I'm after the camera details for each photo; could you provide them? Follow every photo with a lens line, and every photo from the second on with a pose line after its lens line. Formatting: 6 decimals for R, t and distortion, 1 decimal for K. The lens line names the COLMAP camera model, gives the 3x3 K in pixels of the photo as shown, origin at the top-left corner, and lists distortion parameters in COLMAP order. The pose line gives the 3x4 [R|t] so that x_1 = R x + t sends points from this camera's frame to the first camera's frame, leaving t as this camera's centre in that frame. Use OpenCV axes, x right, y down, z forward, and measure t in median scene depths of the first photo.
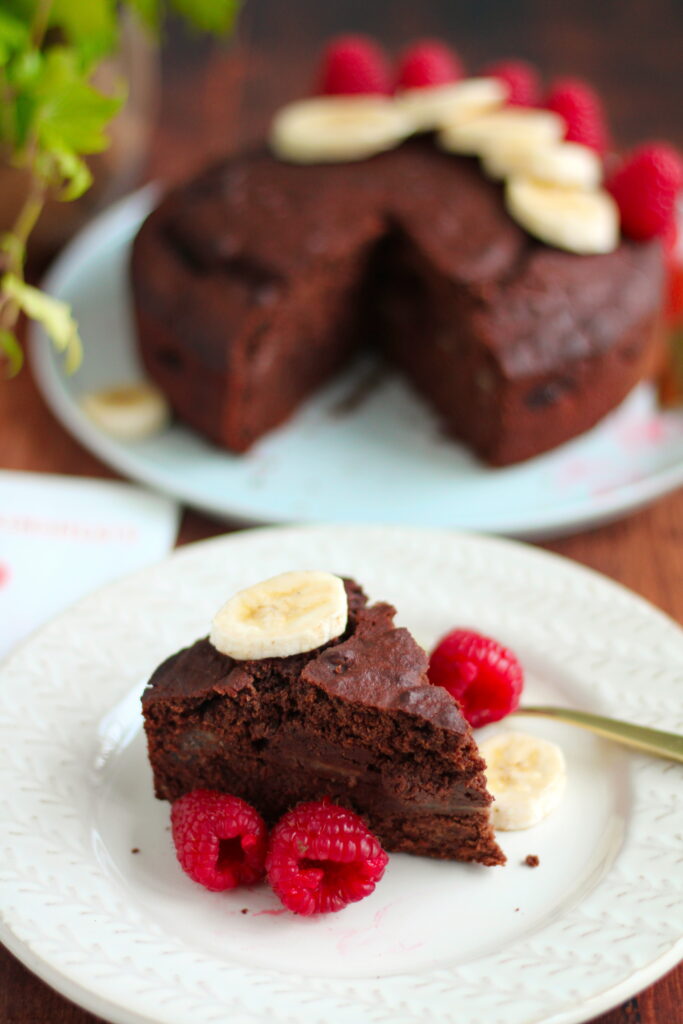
lens RADIAL K [[2624.0, 0, 341.5], [0, 2624.0, 512.0], [0, 0, 1]] dist [-0.130783, -0.036145]
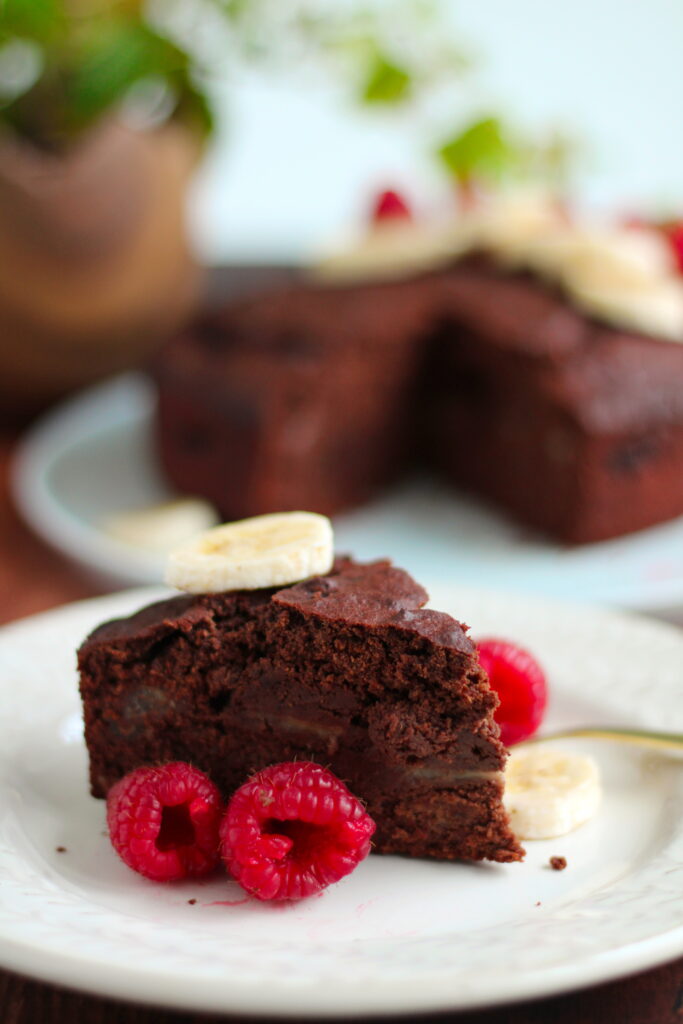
lens RADIAL K [[2624.0, 0, 341.5], [0, 2624.0, 512.0], [0, 0, 1]] dist [-0.130783, -0.036145]
pose [[0.999639, 0.016077, -0.021509, 0.023247], [-0.021543, 0.958312, -0.284909, 0.266335], [0.016032, 0.285270, 0.958313, 0.213264]]
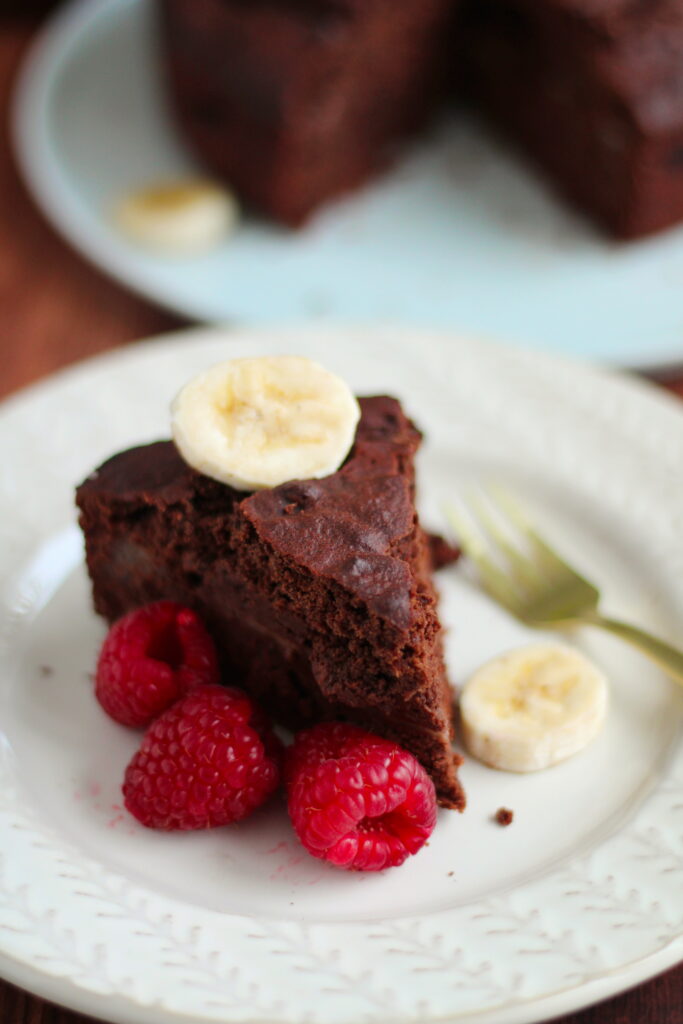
lens RADIAL K [[2624.0, 0, 341.5], [0, 2624.0, 512.0], [0, 0, 1]] dist [-0.130783, -0.036145]
pose [[0.930346, 0.236062, -0.280592, 0.227260], [-0.212548, 0.970719, 0.111930, -0.027671], [0.298798, -0.044495, 0.953278, 0.275286]]
